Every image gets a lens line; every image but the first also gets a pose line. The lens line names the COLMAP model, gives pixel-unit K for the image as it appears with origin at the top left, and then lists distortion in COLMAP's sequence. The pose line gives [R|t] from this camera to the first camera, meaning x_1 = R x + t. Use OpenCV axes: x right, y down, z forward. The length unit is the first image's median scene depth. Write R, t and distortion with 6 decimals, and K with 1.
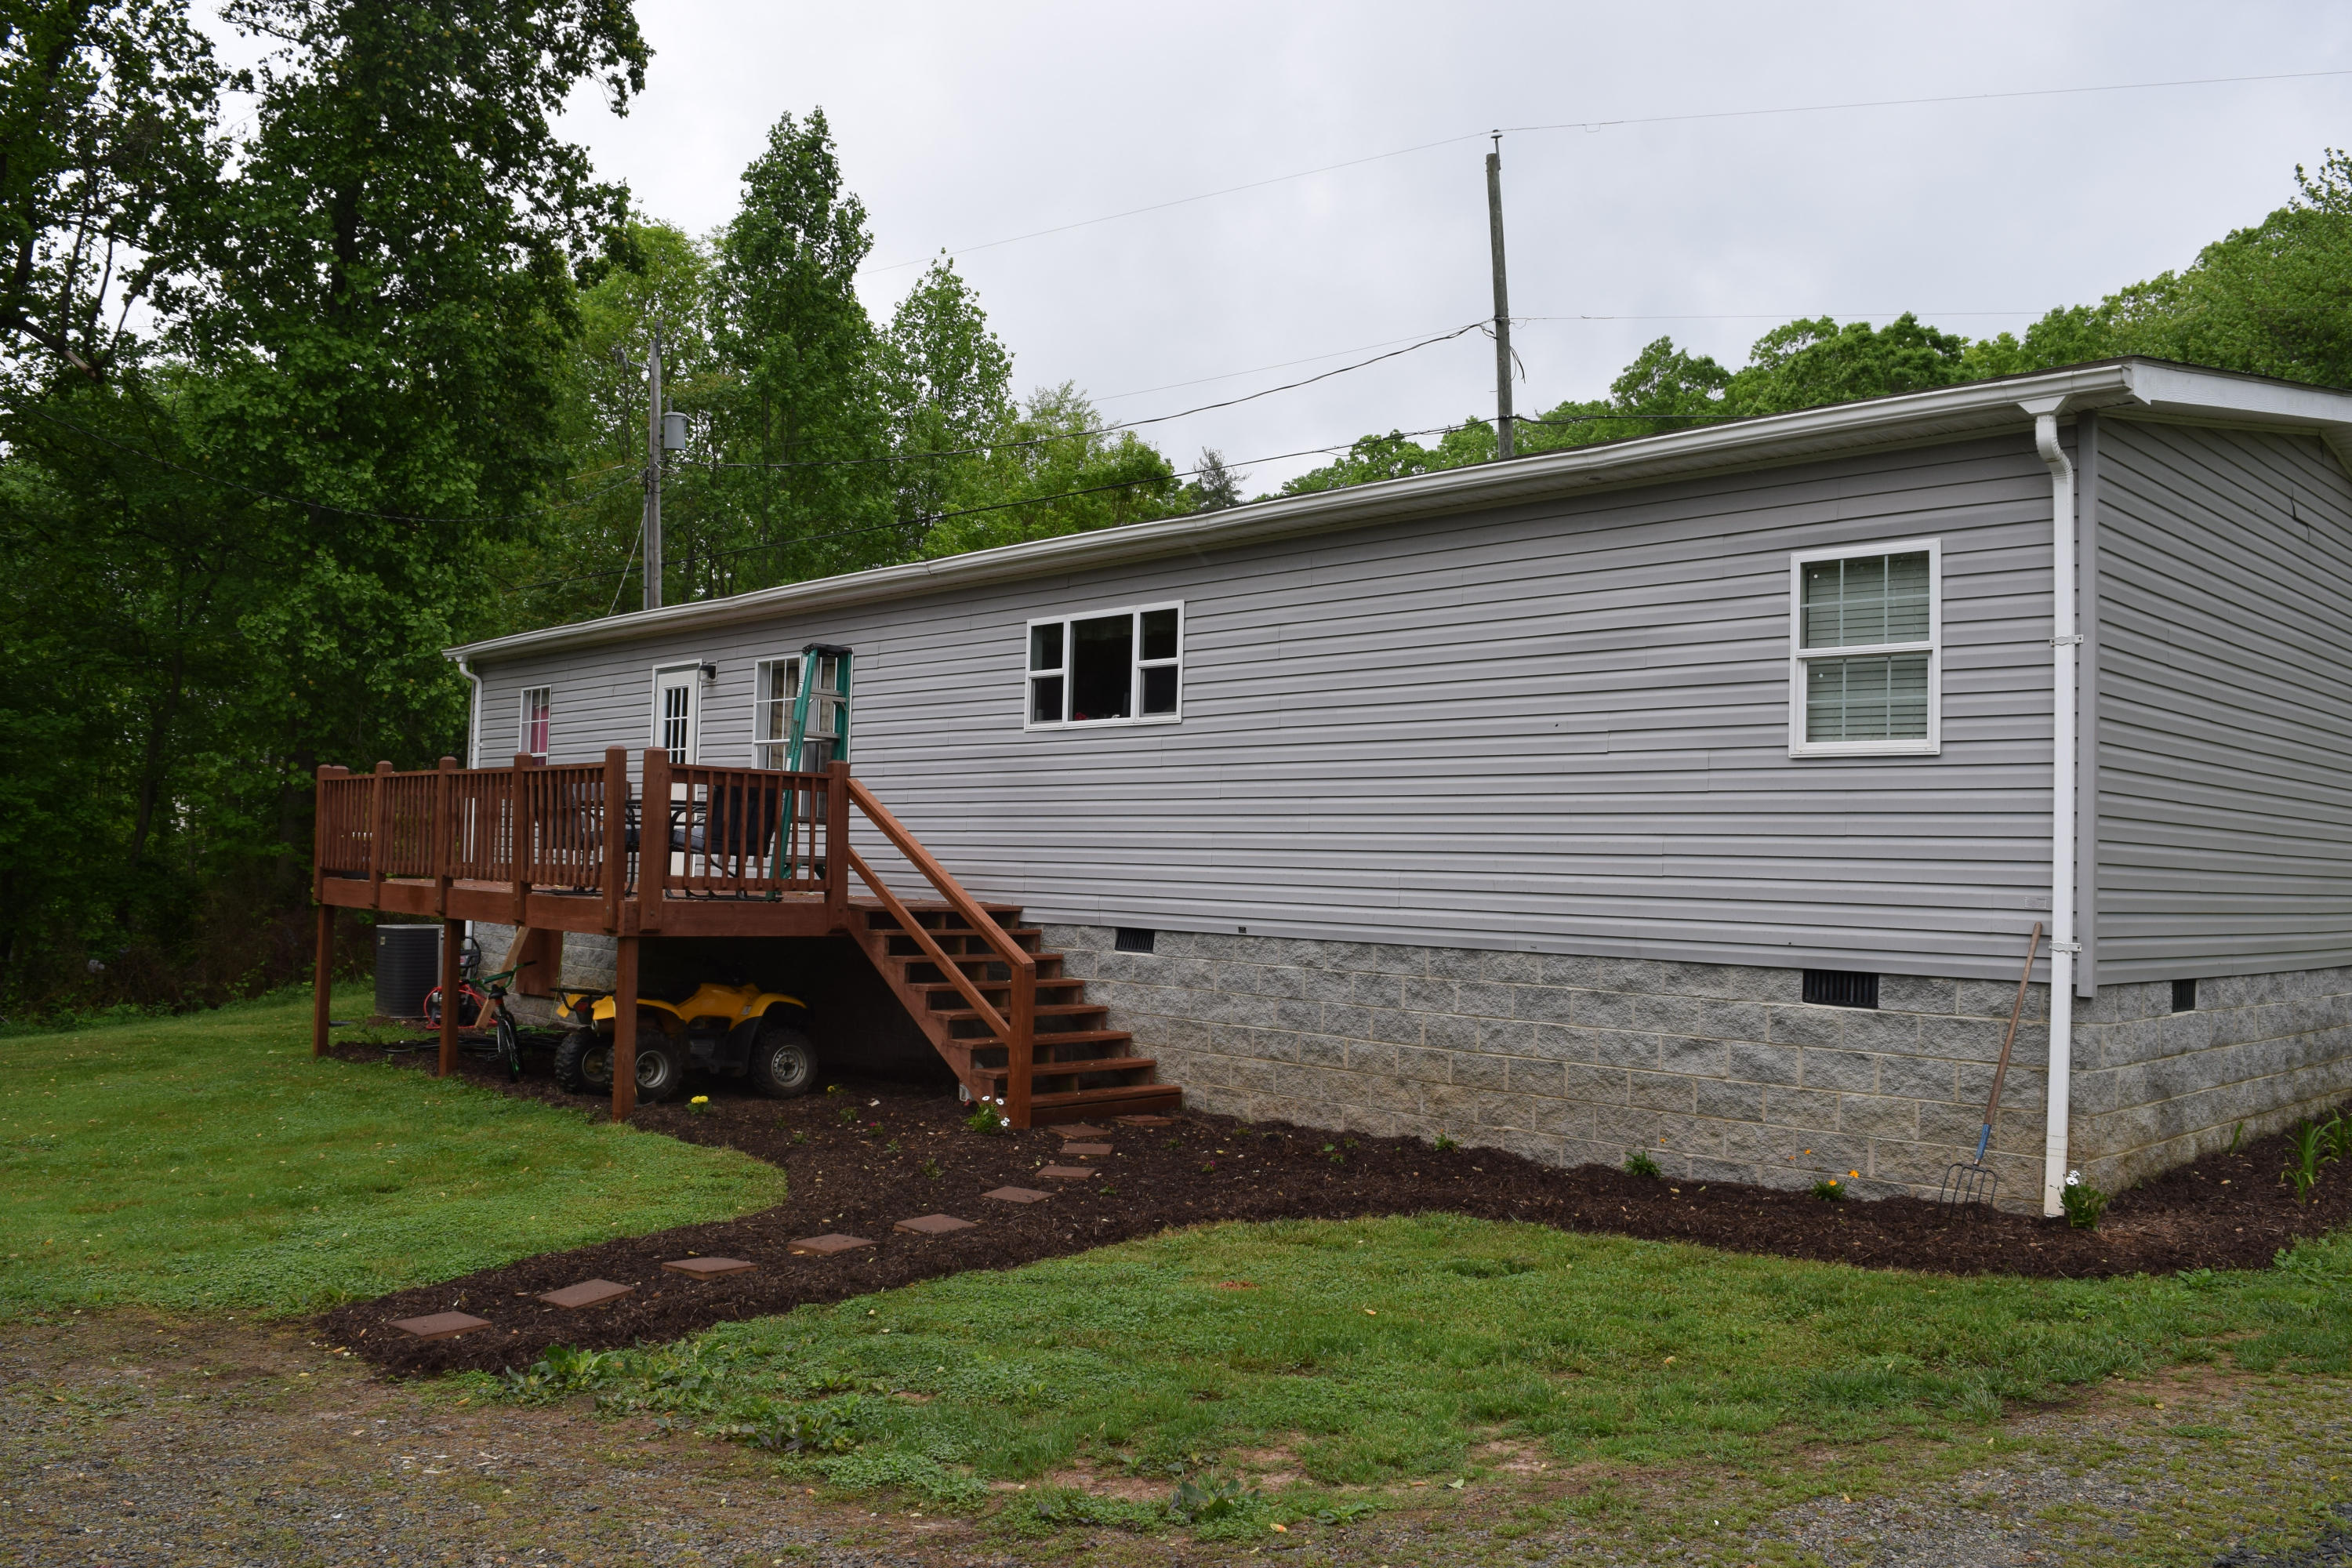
lens RADIAL K [[1847.7, 0, 1166.5], [0, 1847.7, 786.6], [0, 0, 1]] dist [-0.100687, 0.031780]
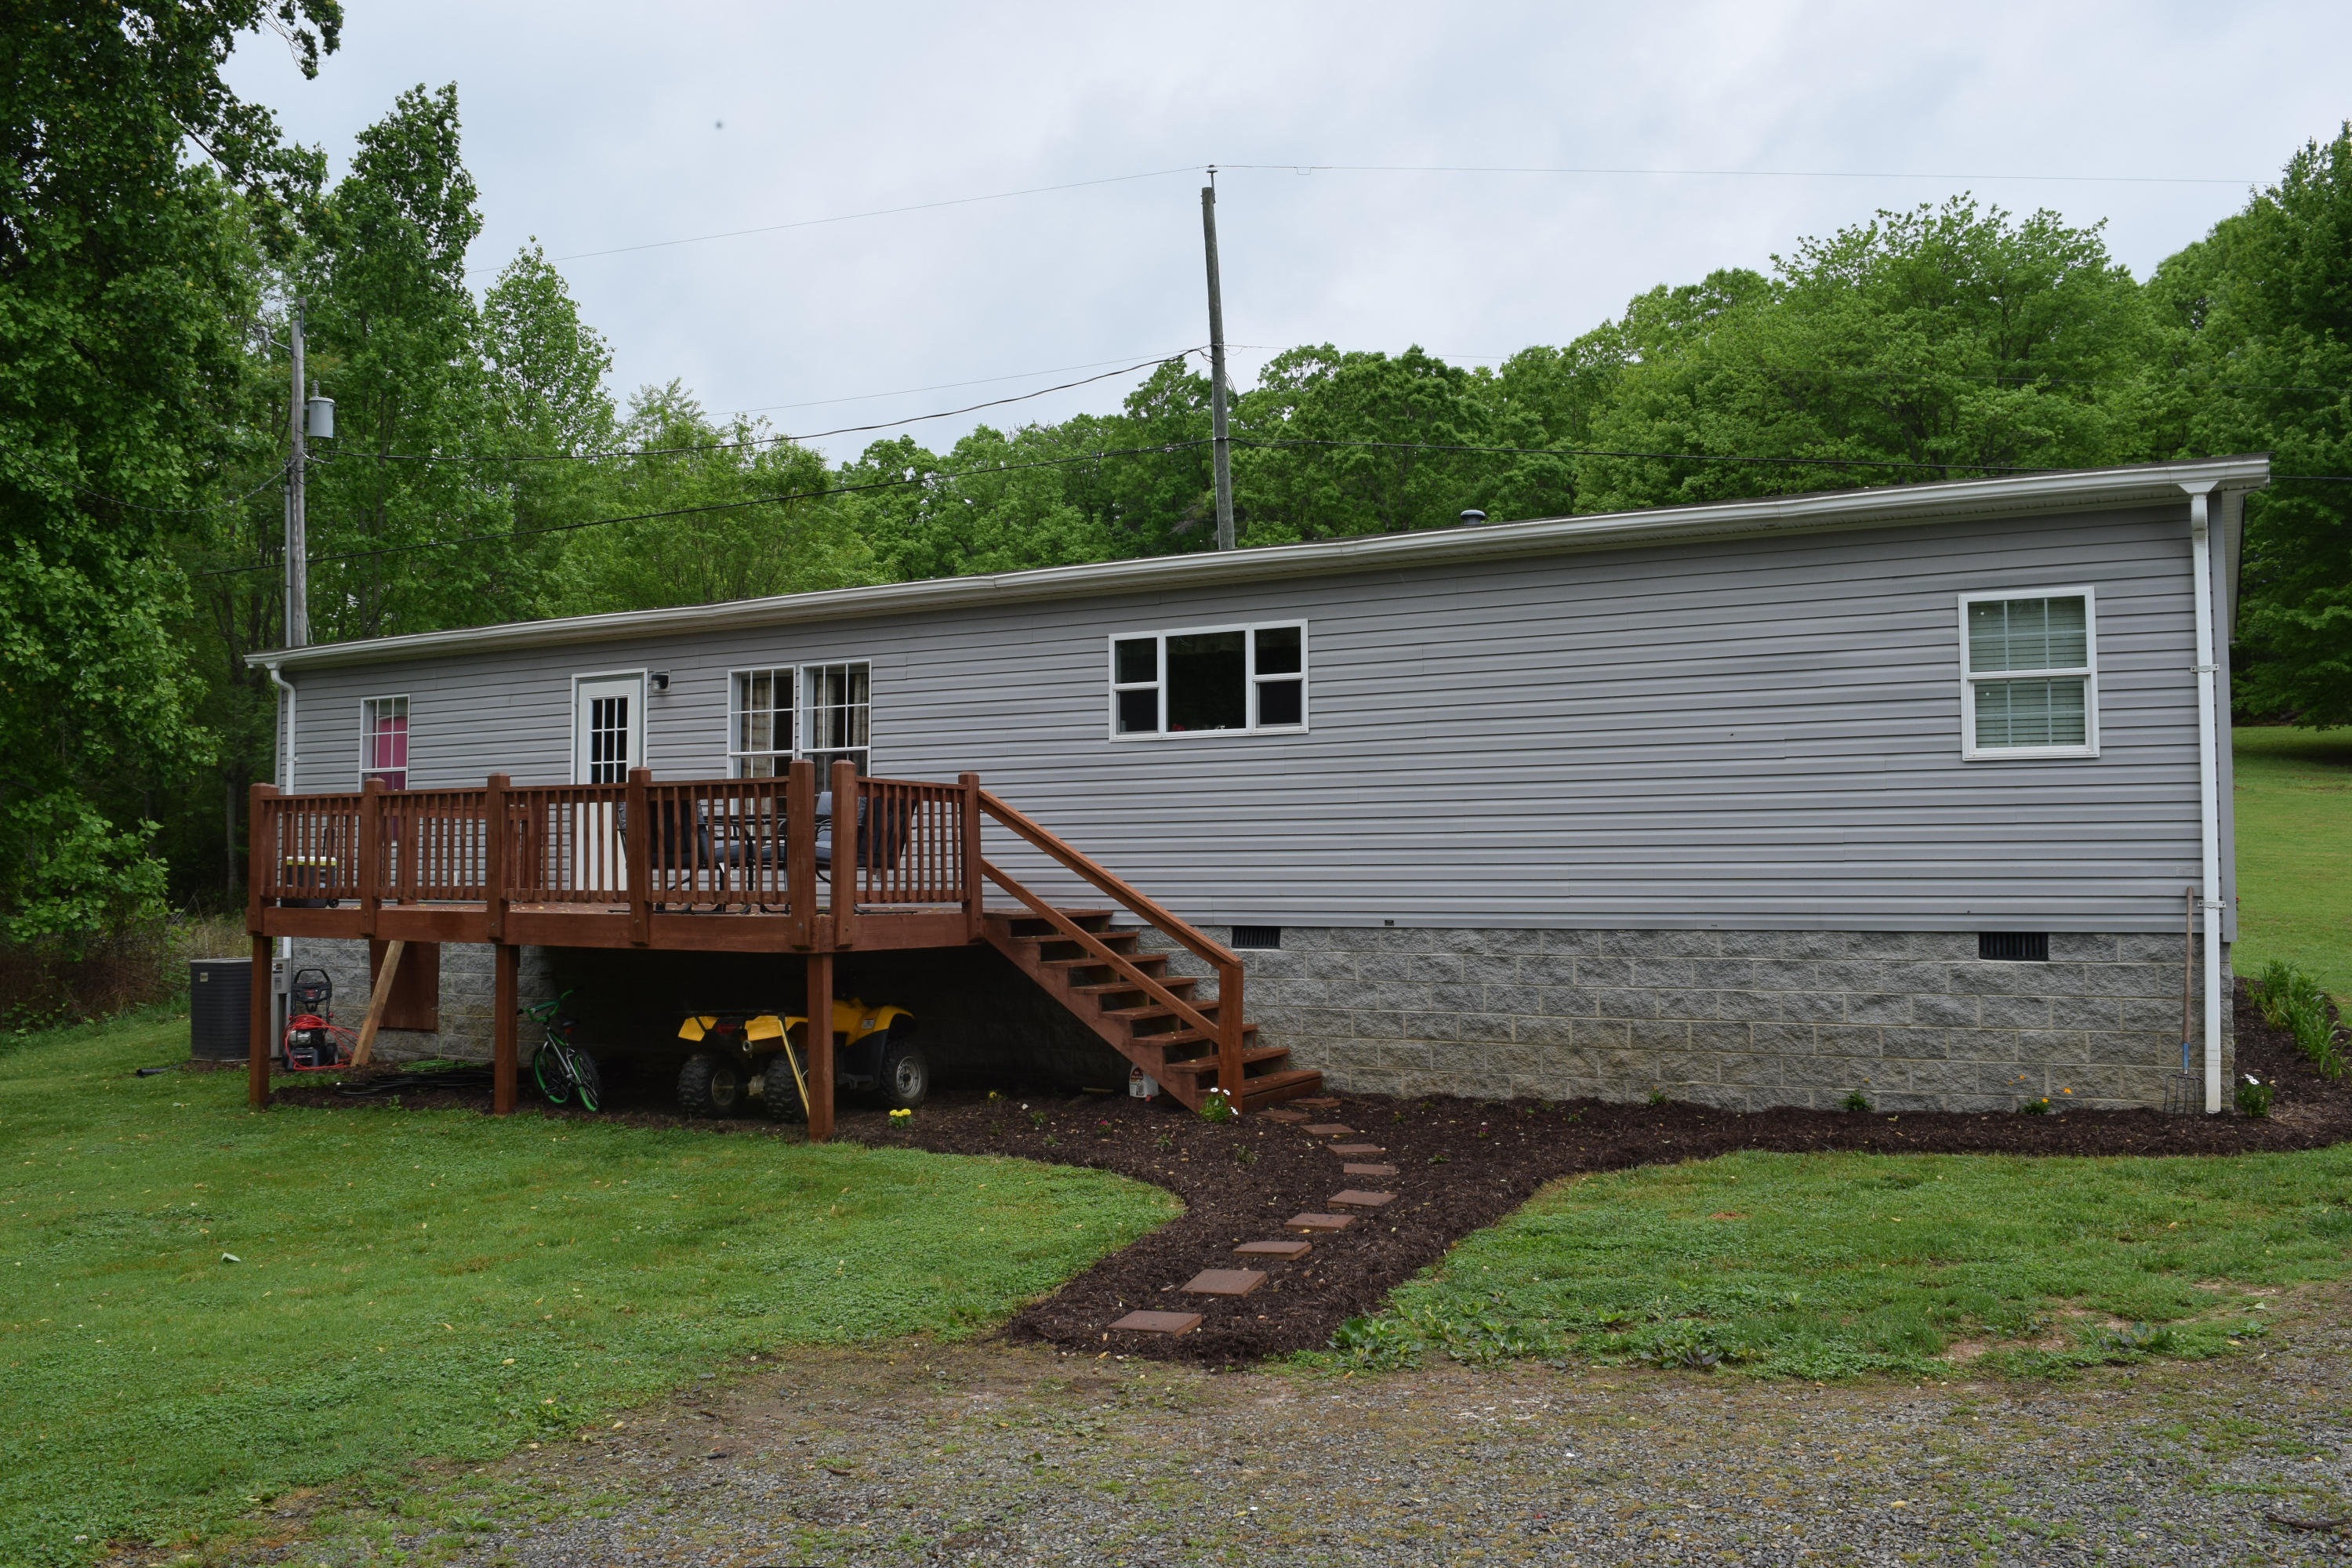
lens RADIAL K [[1847.7, 0, 1193.0], [0, 1847.7, 784.6], [0, 0, 1]] dist [-0.100687, 0.031780]
pose [[0.952034, -0.013583, 0.305690, -0.379678], [0.014657, 0.999892, -0.001218, -0.004273], [-0.305641, 0.005640, 0.952130, -0.003361]]
